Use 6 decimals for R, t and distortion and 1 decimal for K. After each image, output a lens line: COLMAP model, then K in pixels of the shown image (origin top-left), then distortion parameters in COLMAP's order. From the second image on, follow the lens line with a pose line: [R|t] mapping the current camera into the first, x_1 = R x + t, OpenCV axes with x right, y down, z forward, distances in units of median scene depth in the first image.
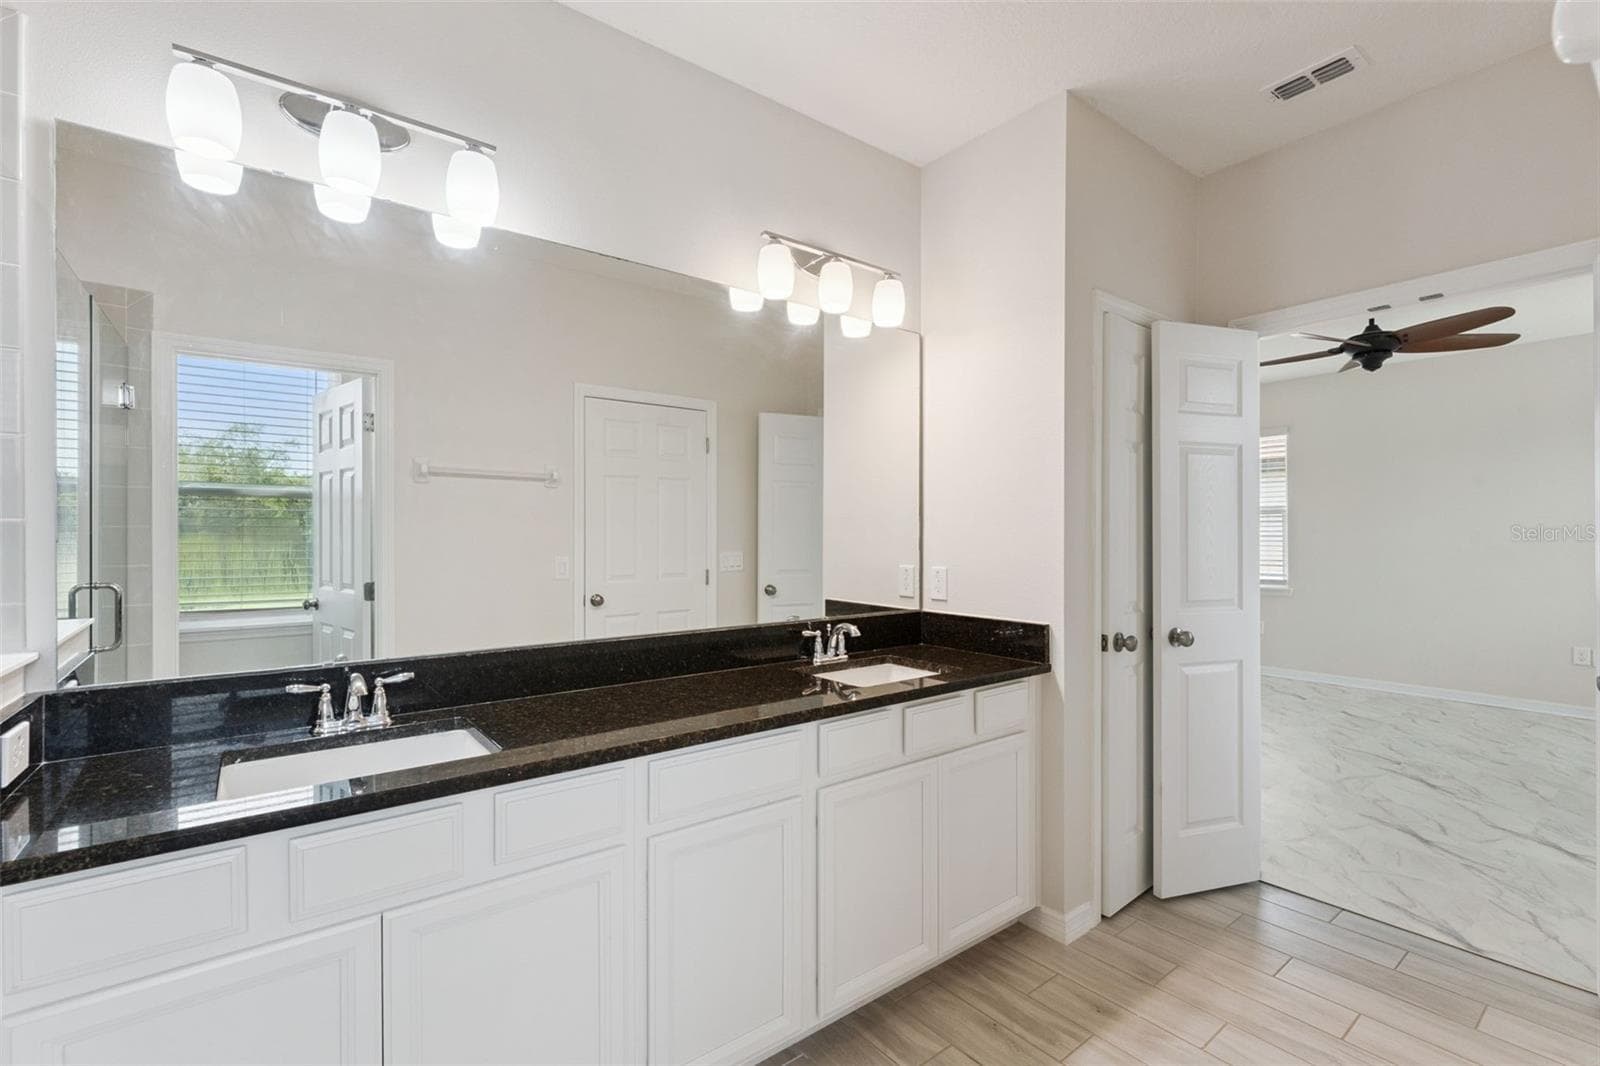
lens RADIAL K [[718.5, 0, 796.5], [0, 718.5, 533.3], [0, 0, 1]] dist [-0.000211, 0.001471]
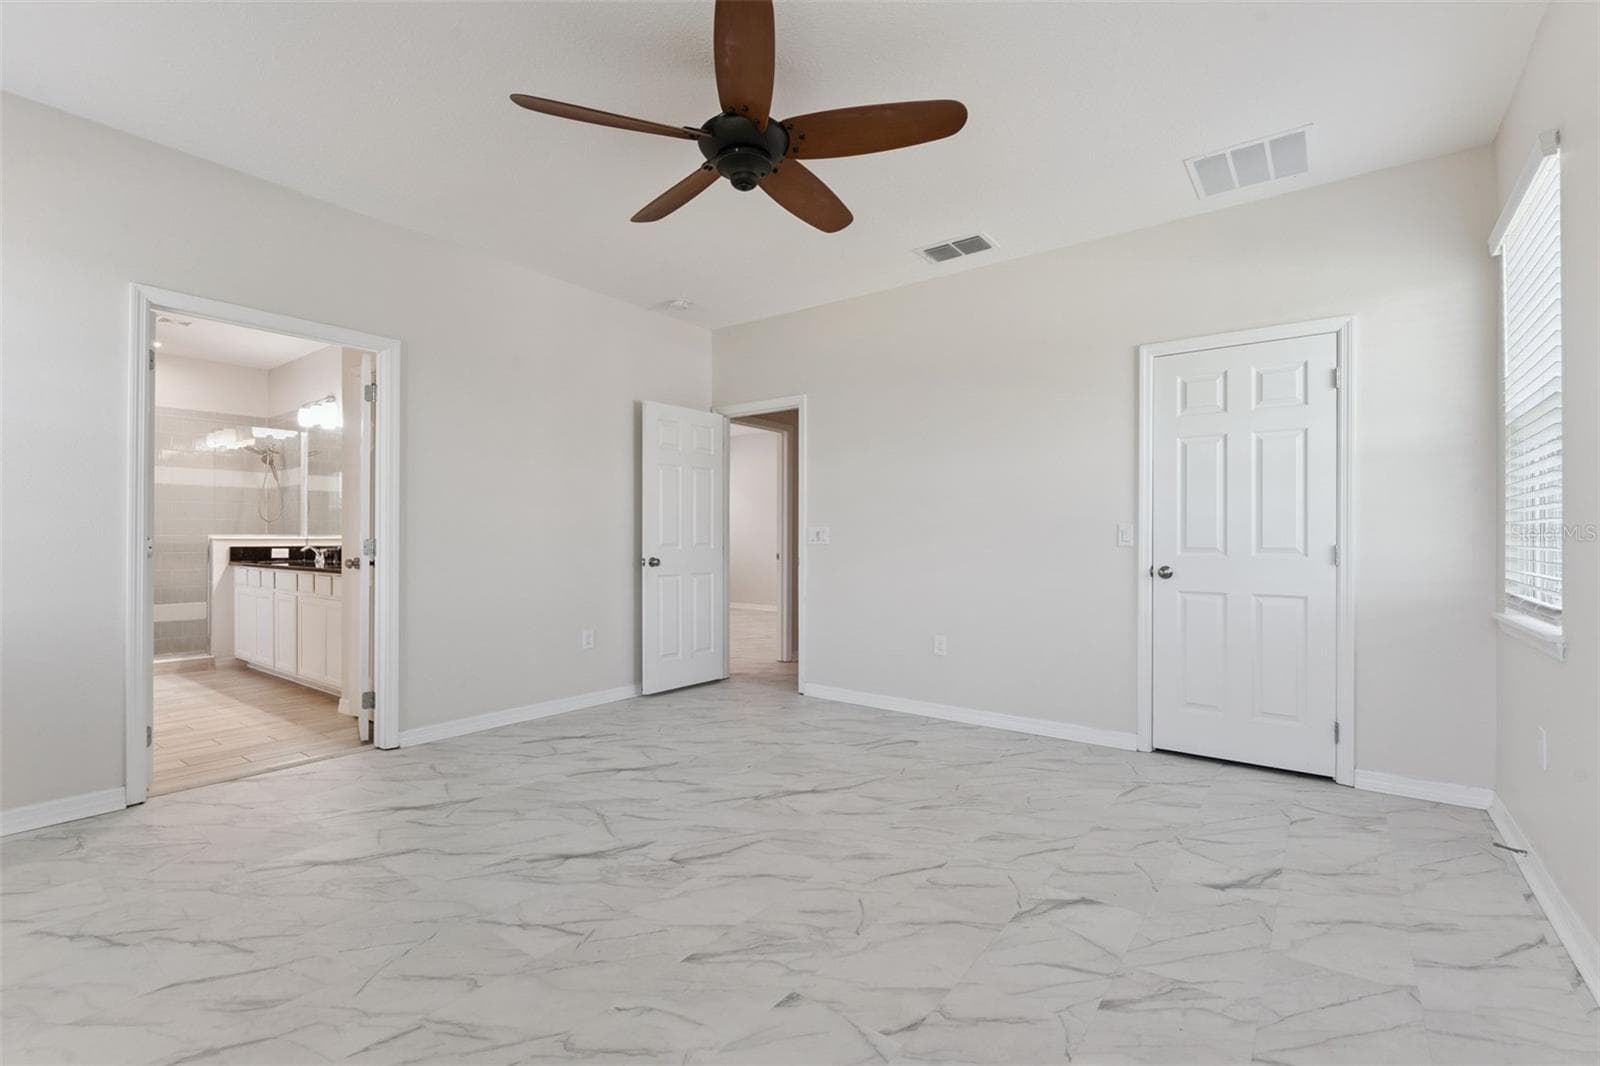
lens RADIAL K [[718.5, 0, 791.9], [0, 718.5, 538.1], [0, 0, 1]] dist [-0.000211, 0.001471]
pose [[0.250993, -0.001421, -0.967988, 1.650420], [-0.002234, 0.999995, -0.002047, 0.064952], [0.967986, 0.002676, 0.250989, 1.086871]]
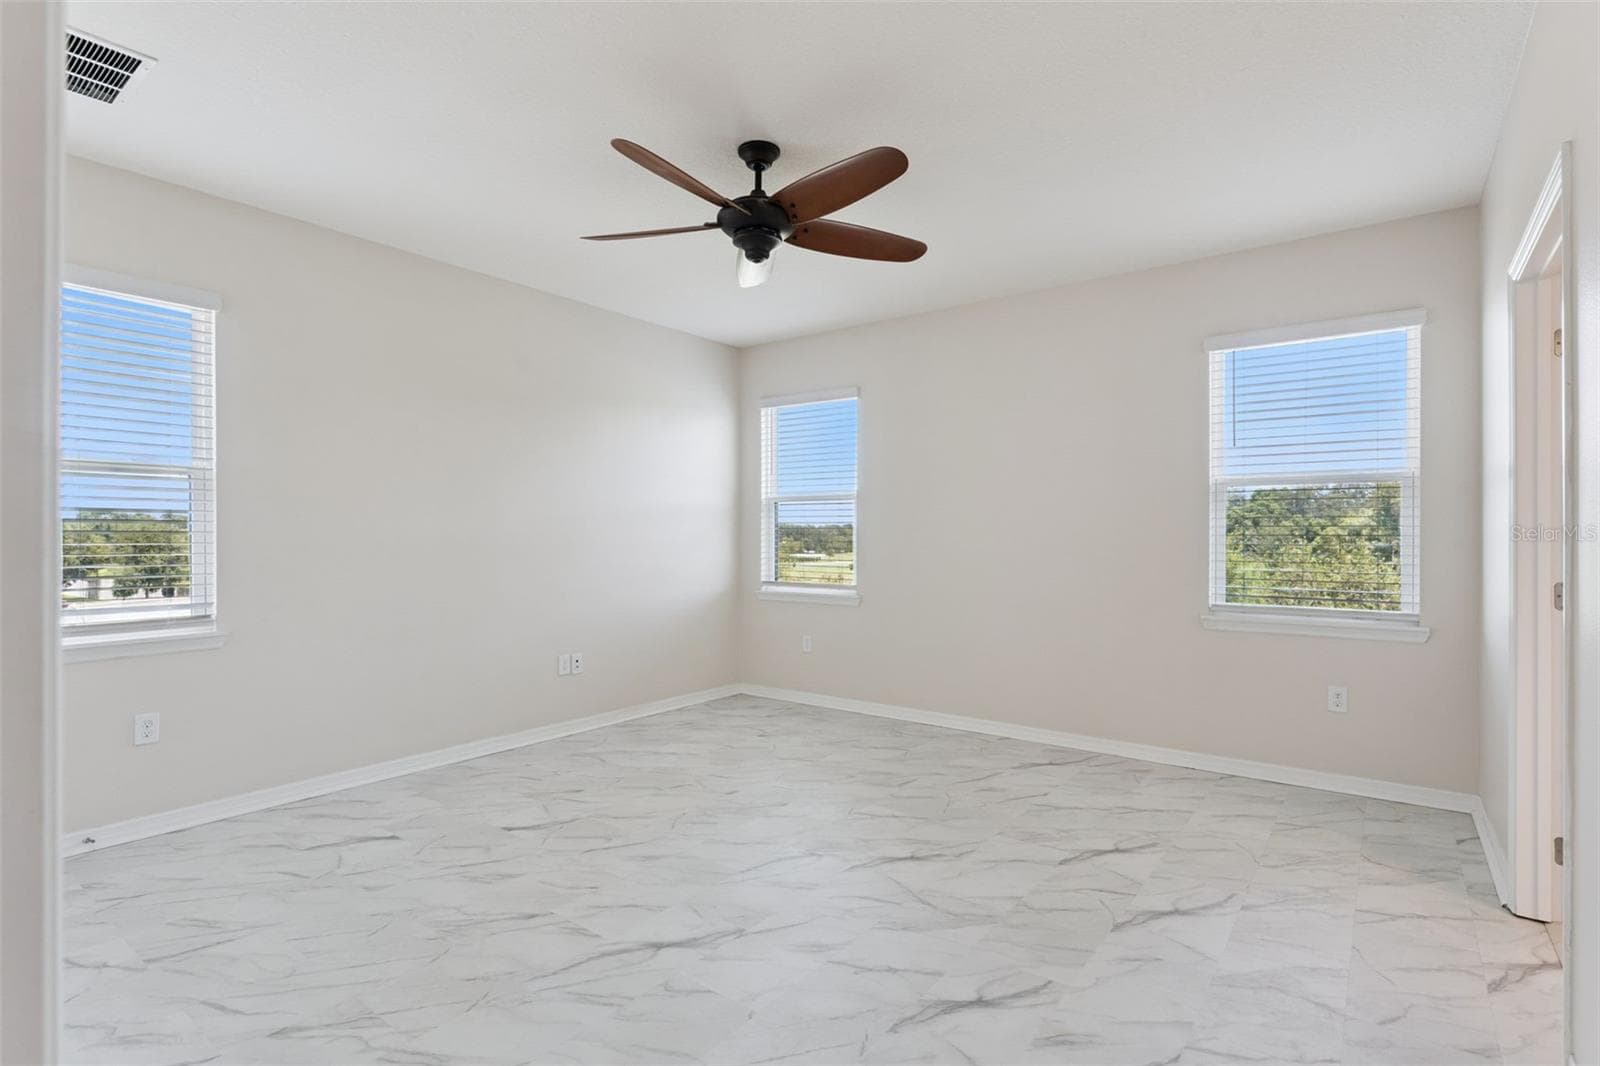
lens RADIAL K [[790.6, 0, 801.0], [0, 790.6, 529.3], [0, 0, 1]] dist [-0.002979, -0.000017]
pose [[-0.253993, 0.007647, 0.967176, 0.138434], [-0.000416, 0.999968, -0.008016, 0.023193], [-0.967206, -0.002438, -0.253981, 1.385503]]
